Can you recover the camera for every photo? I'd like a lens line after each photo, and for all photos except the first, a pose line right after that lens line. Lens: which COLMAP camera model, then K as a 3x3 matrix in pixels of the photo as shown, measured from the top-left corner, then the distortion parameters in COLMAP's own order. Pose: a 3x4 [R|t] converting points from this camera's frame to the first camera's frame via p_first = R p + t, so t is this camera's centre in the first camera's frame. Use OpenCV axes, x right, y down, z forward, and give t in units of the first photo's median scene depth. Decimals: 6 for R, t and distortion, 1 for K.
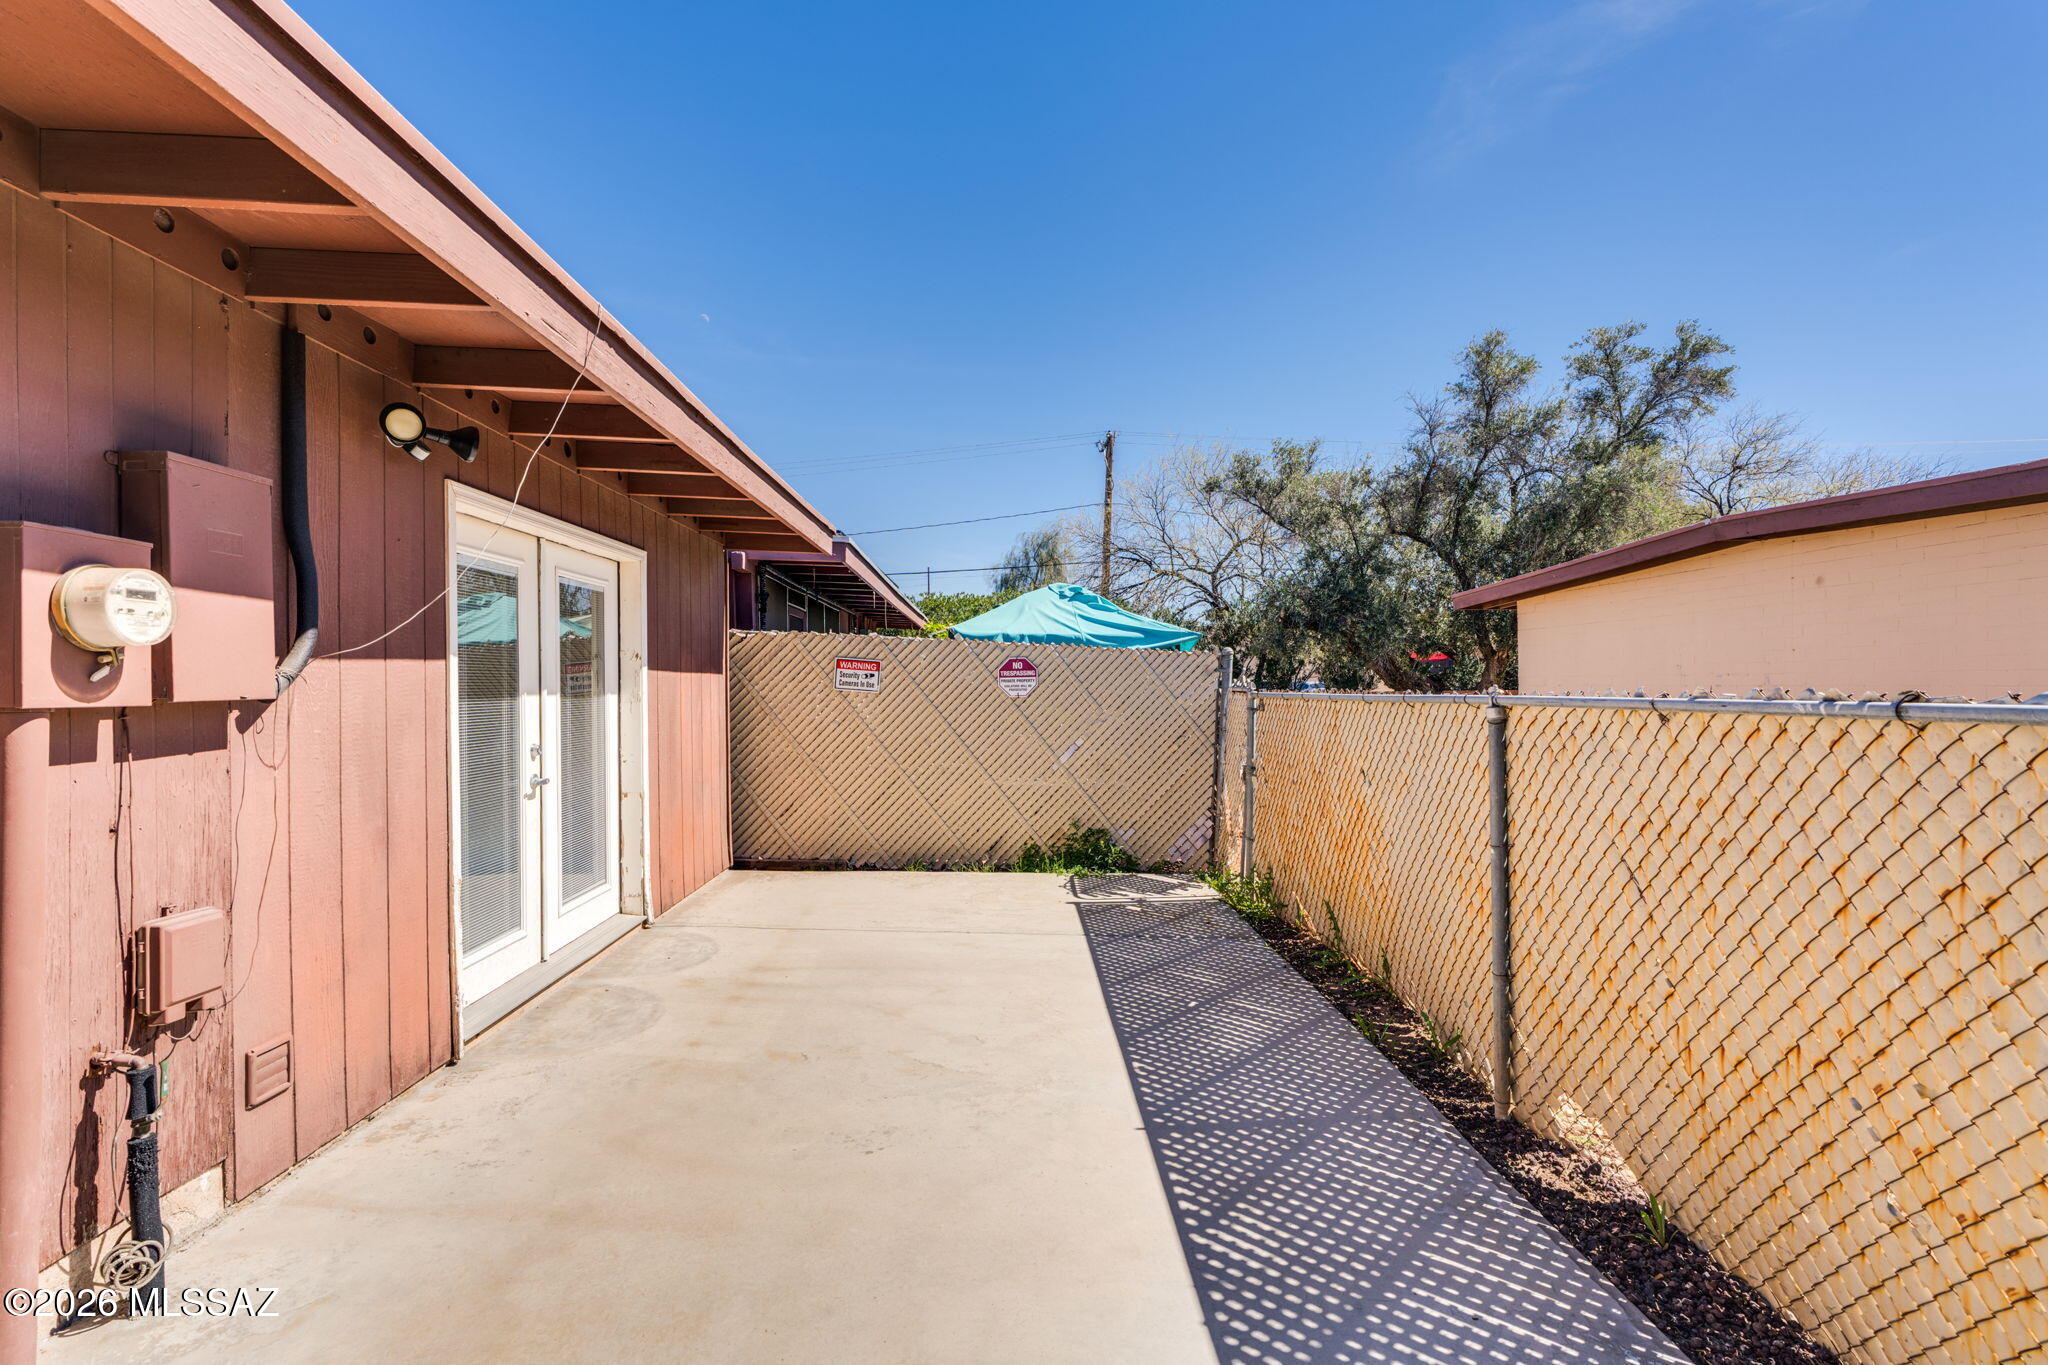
lens RADIAL K [[924.9, 0, 1009.6], [0, 924.9, 686.7], [0, 0, 1]] dist [-0.005527, 0.001328]
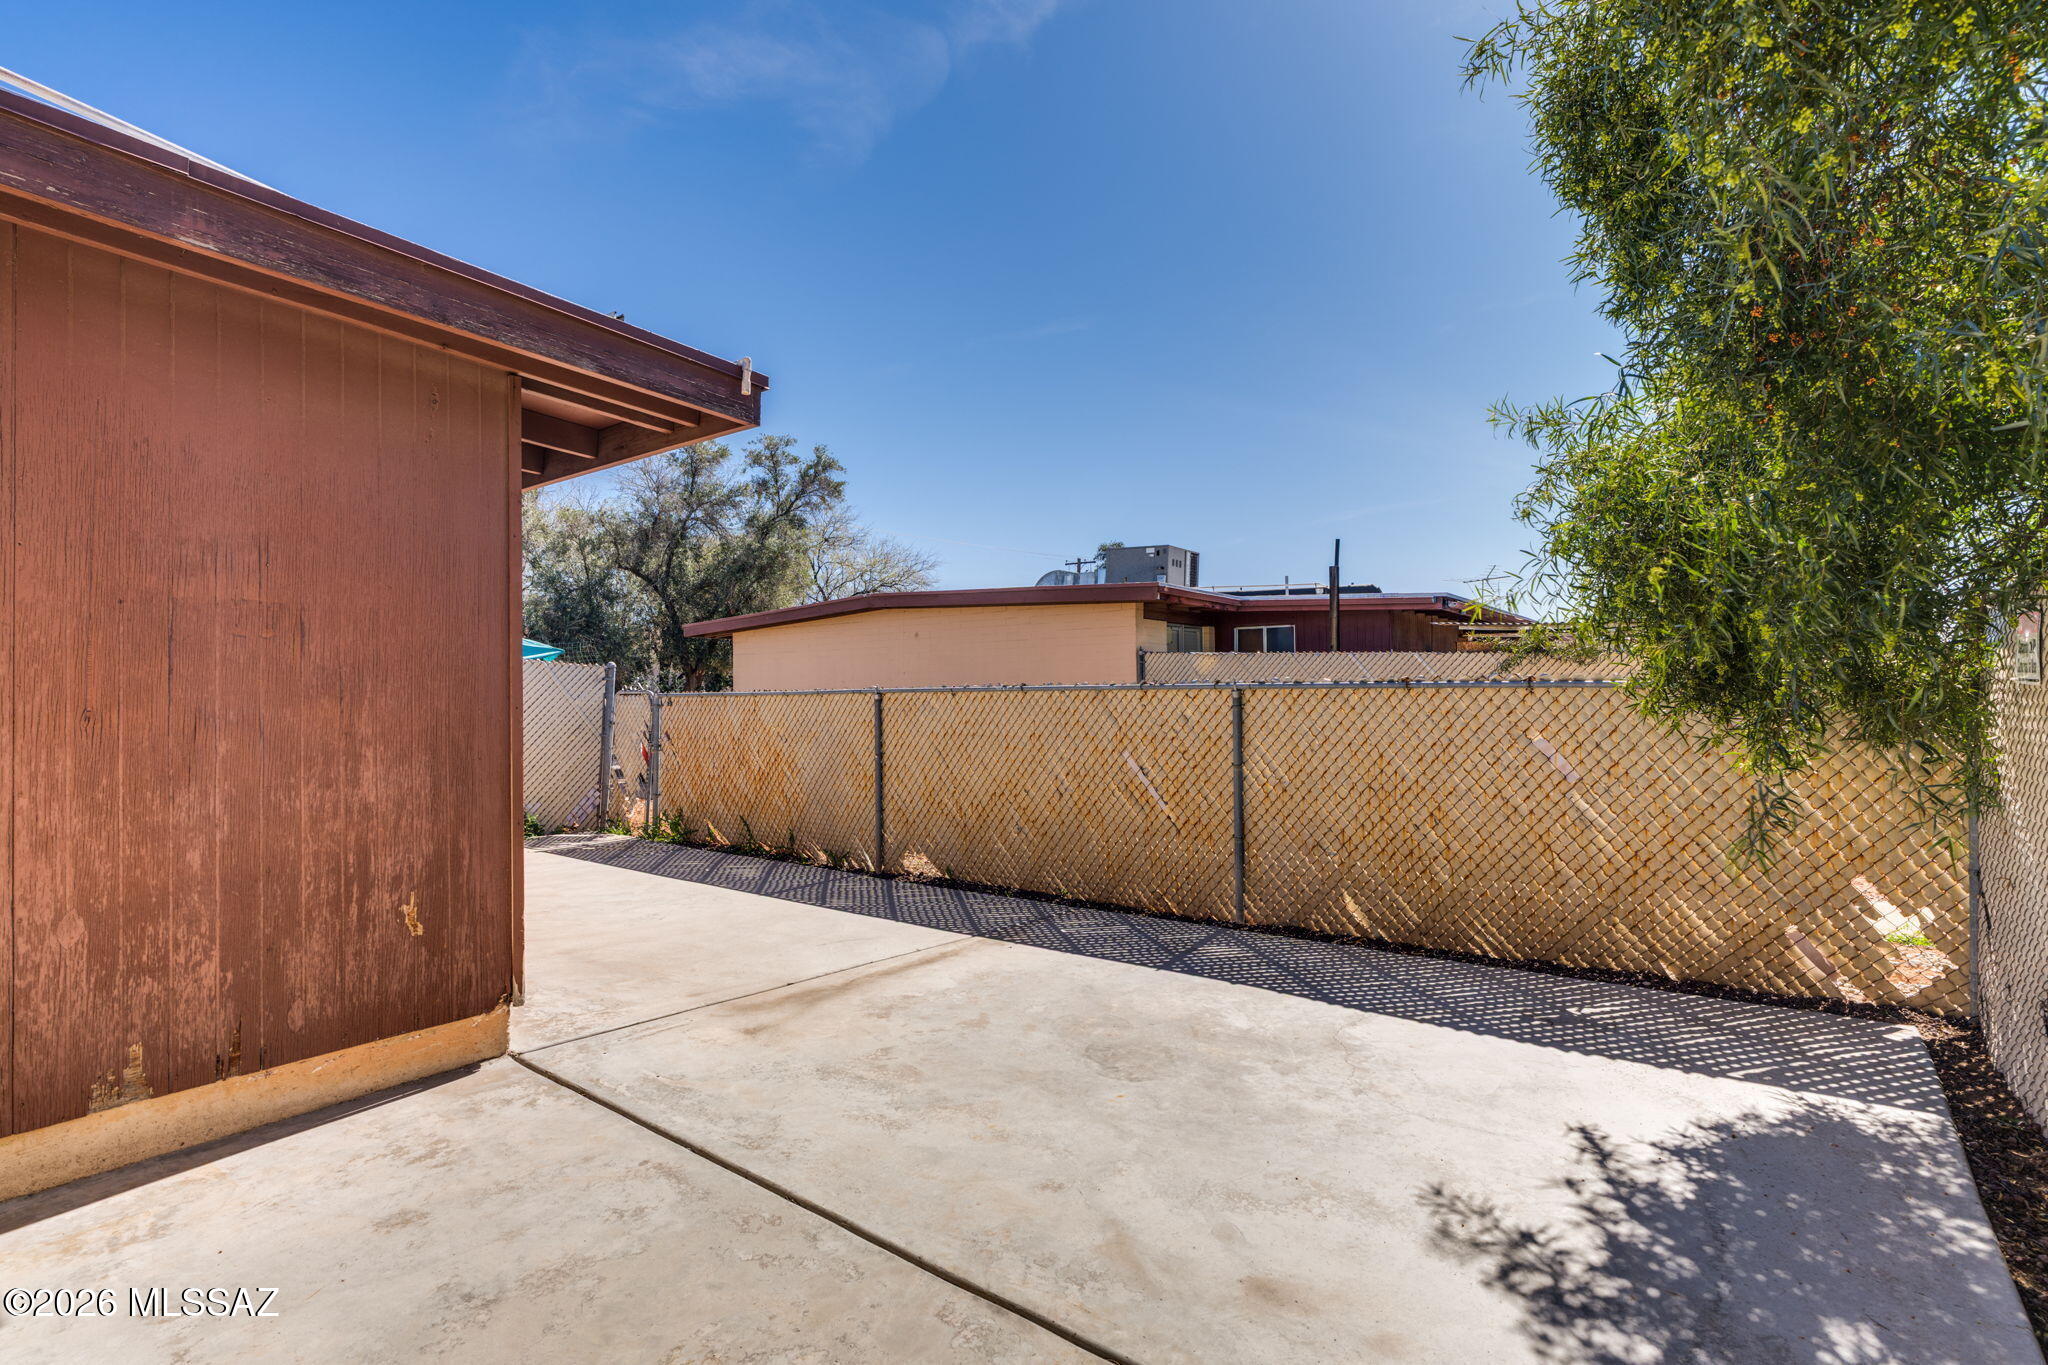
lens RADIAL K [[958.5, 0, 1017.1], [0, 958.5, 655.6], [0, 0, 1]] dist [-0.001983, 0.000014]
pose [[0.619658, 0.038059, 0.783949, -0.974923], [0.002860, 0.998708, -0.050745, 0.041642], [-0.784867, 0.033687, 0.618748, -0.648466]]
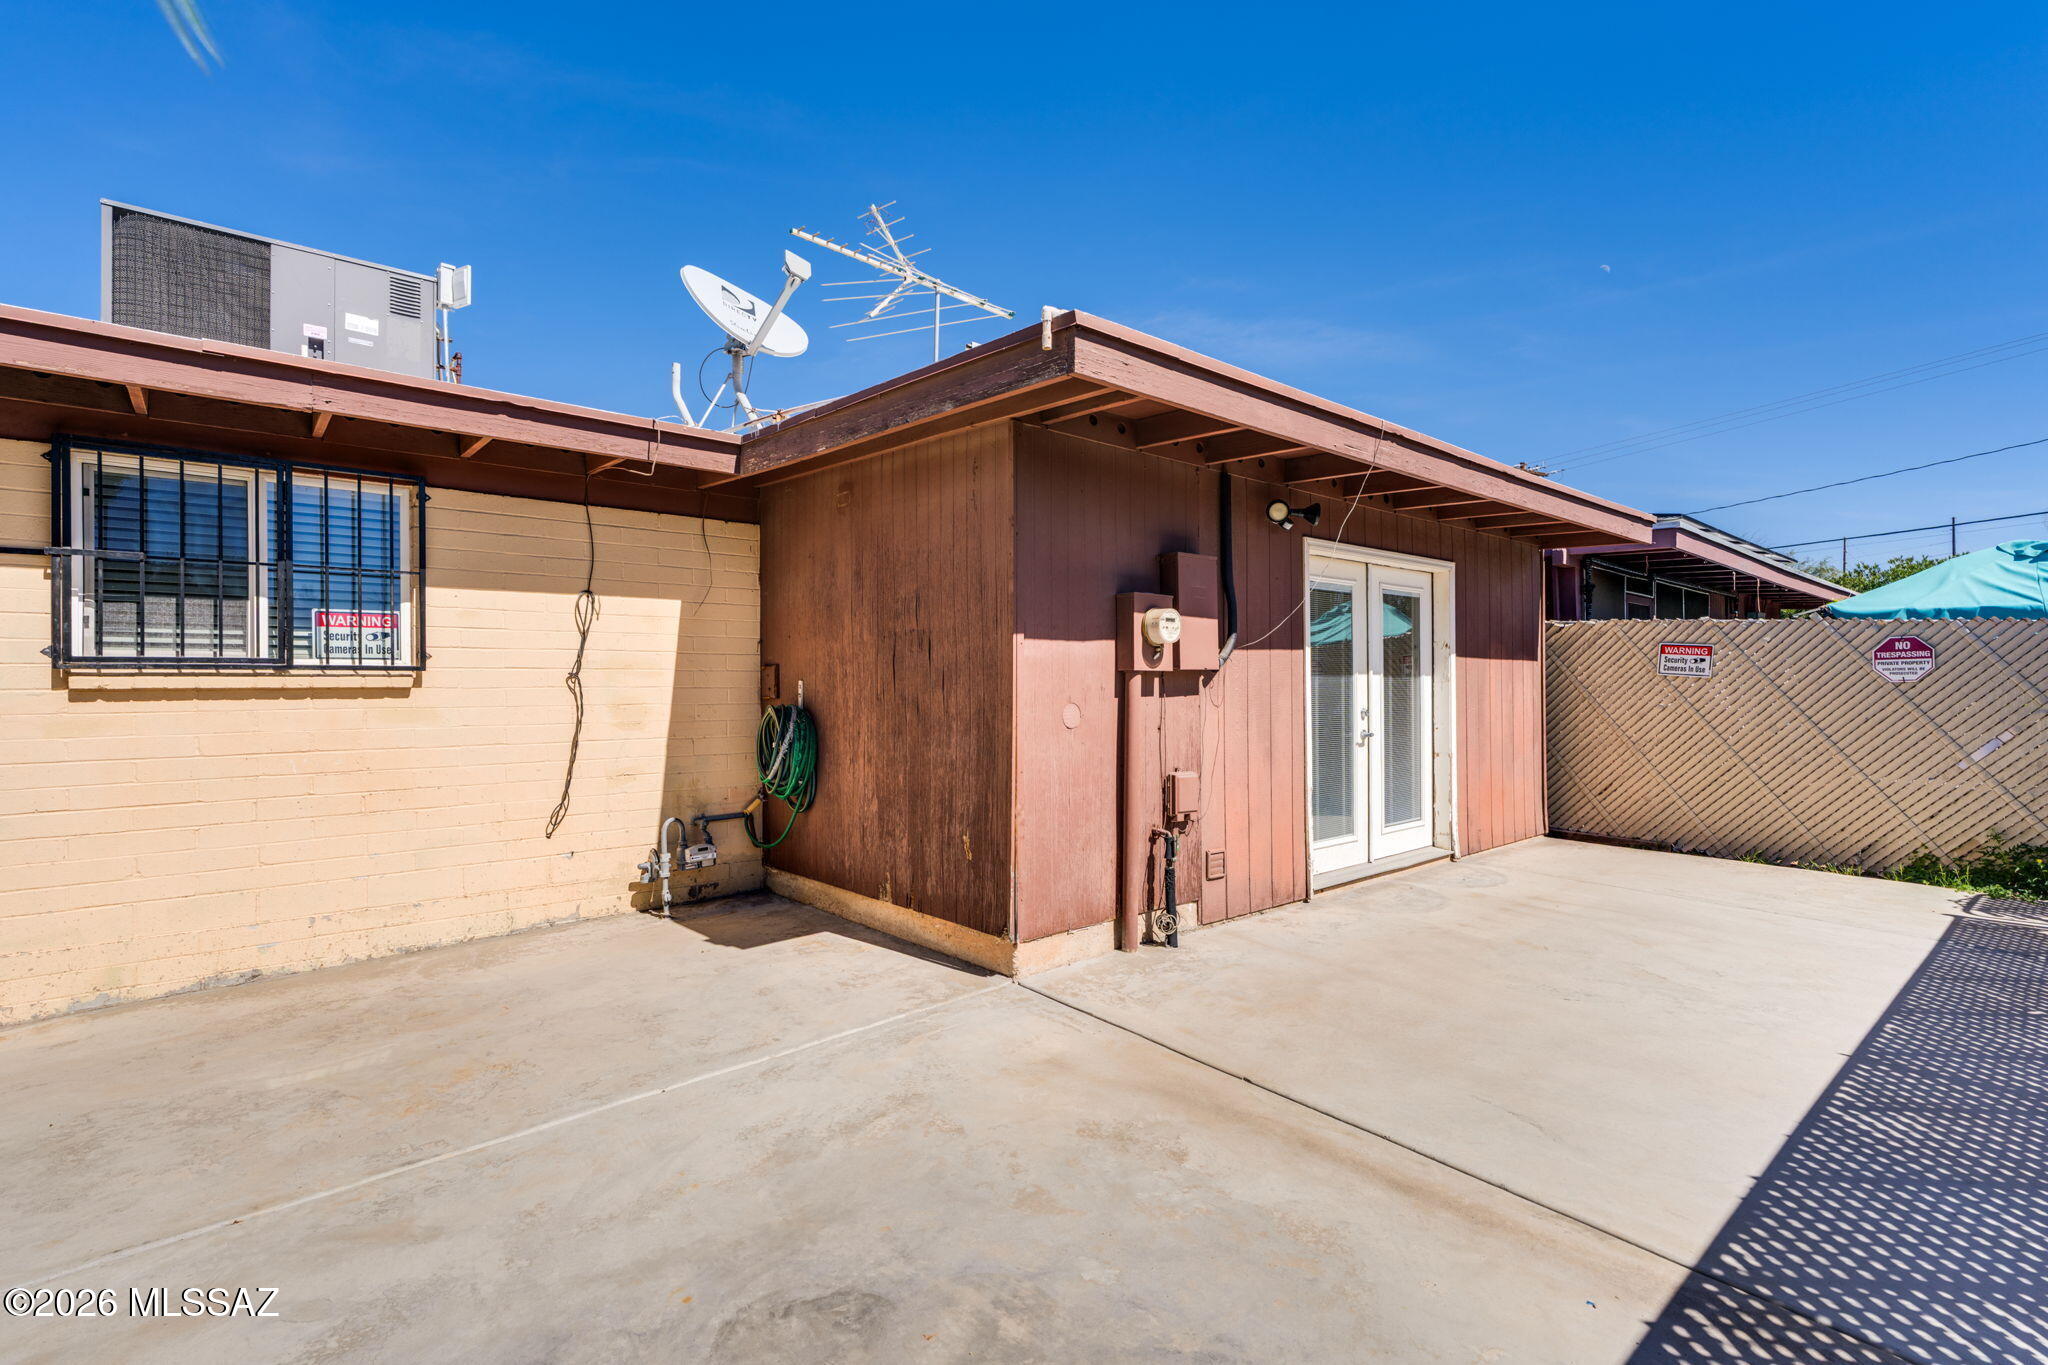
lens RADIAL K [[937.6, 0, 1021.9], [0, 937.6, 673.1], [0, 0, 1]] dist [-0.004662, 0.001312]
pose [[0.639655, -0.007995, -0.768620, 0.302500], [-0.001965, 0.999926, -0.012036, 0.029779], [0.768660, 0.009209, 0.639592, -0.385228]]
